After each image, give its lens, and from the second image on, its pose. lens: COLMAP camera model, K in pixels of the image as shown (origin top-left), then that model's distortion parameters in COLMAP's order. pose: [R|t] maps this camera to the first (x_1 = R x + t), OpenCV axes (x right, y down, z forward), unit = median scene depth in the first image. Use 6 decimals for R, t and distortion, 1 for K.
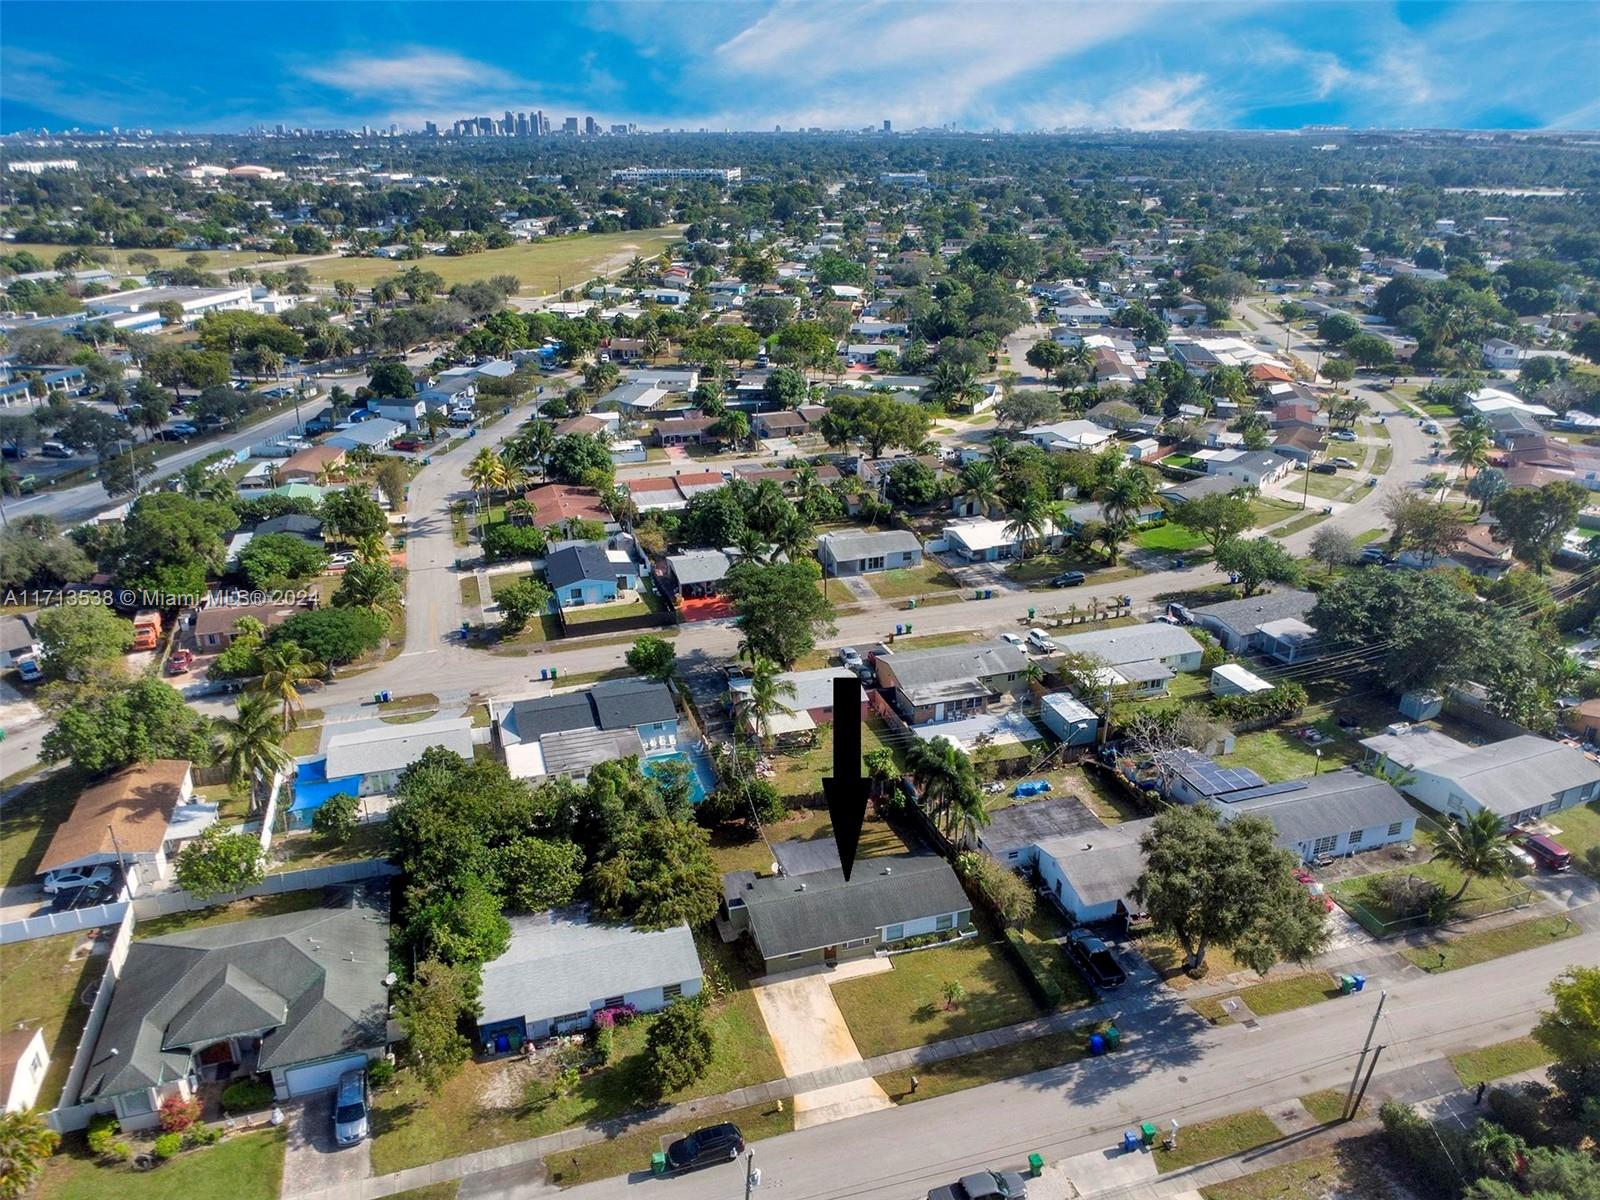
lens RADIAL K [[1163.4, 0, 800.0], [0, 1163.4, 600.0], [0, 0, 1]] dist [0.006553, 0.001003]
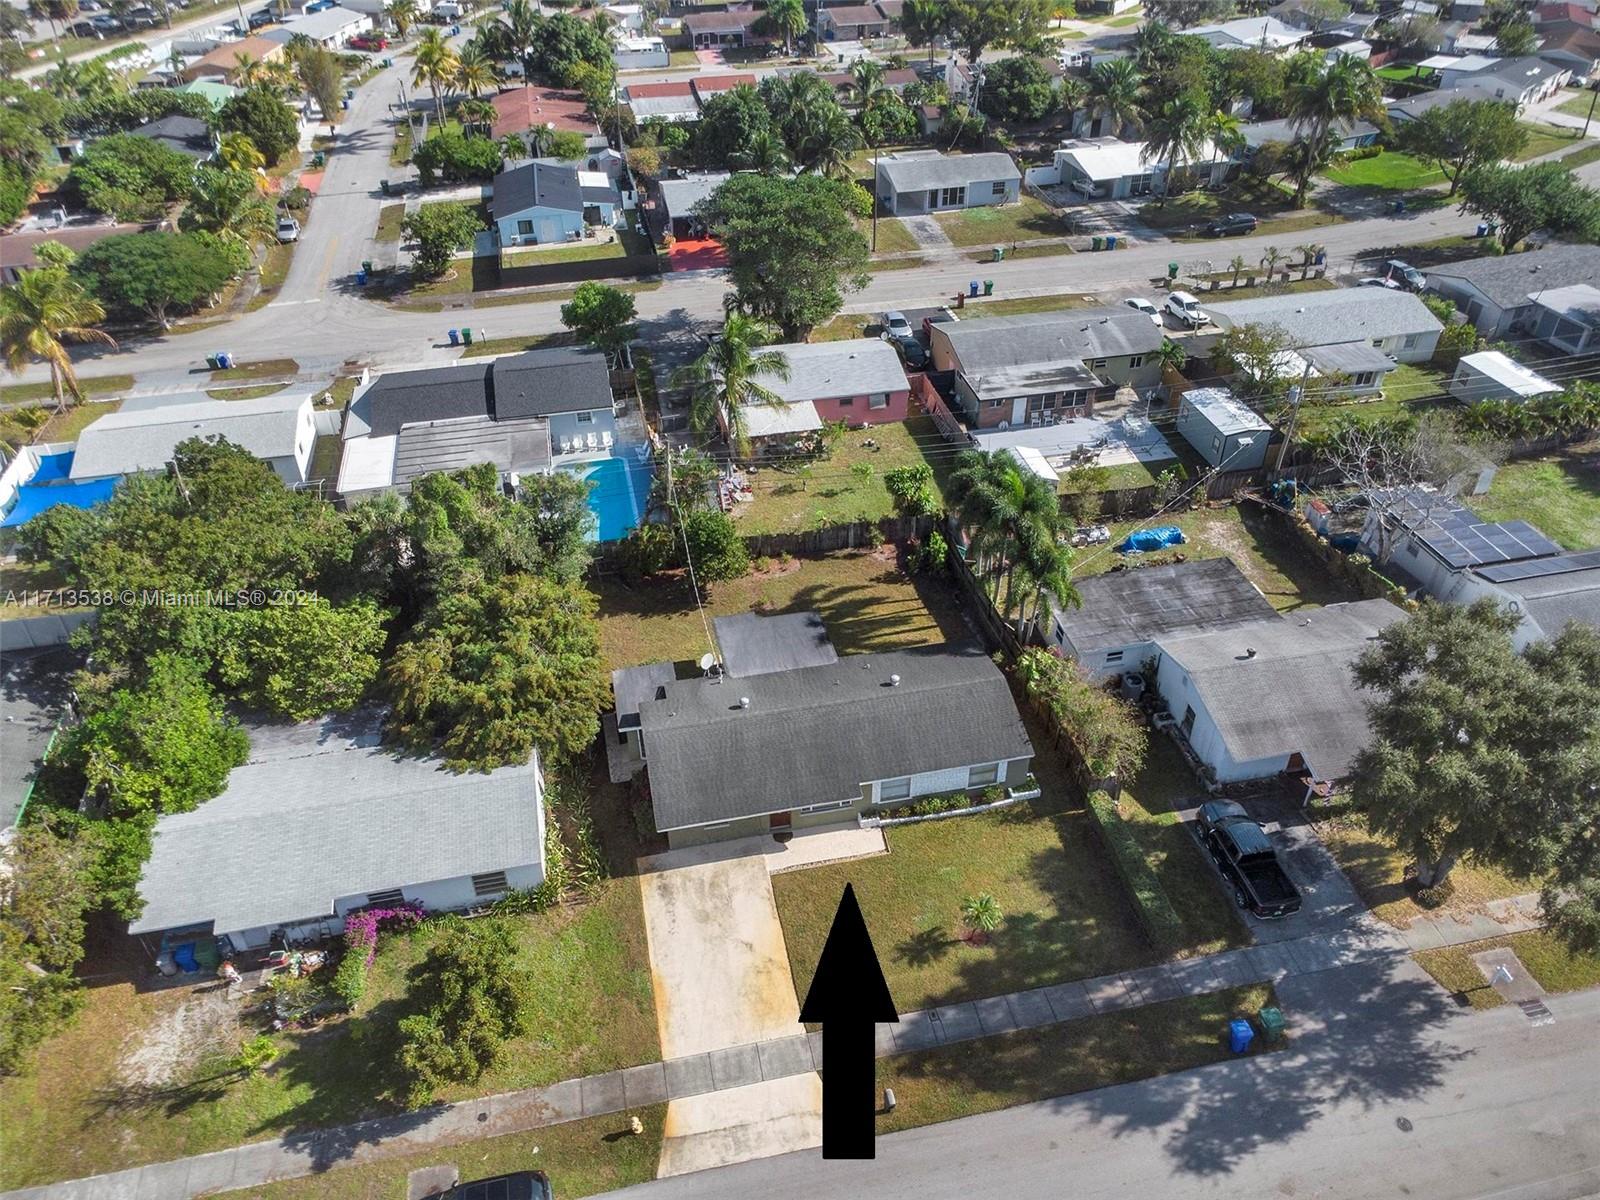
lens RADIAL K [[1163.4, 0, 800.0], [0, 1163.4, 600.0], [0, 0, 1]] dist [0.006553, 0.001003]
pose [[0.995586, 0.048251, -0.080501, 0.052027], [-0.026008, 0.965973, 0.257331, 0.031655], [0.090178, -0.254101, 0.962964, 0.313489]]
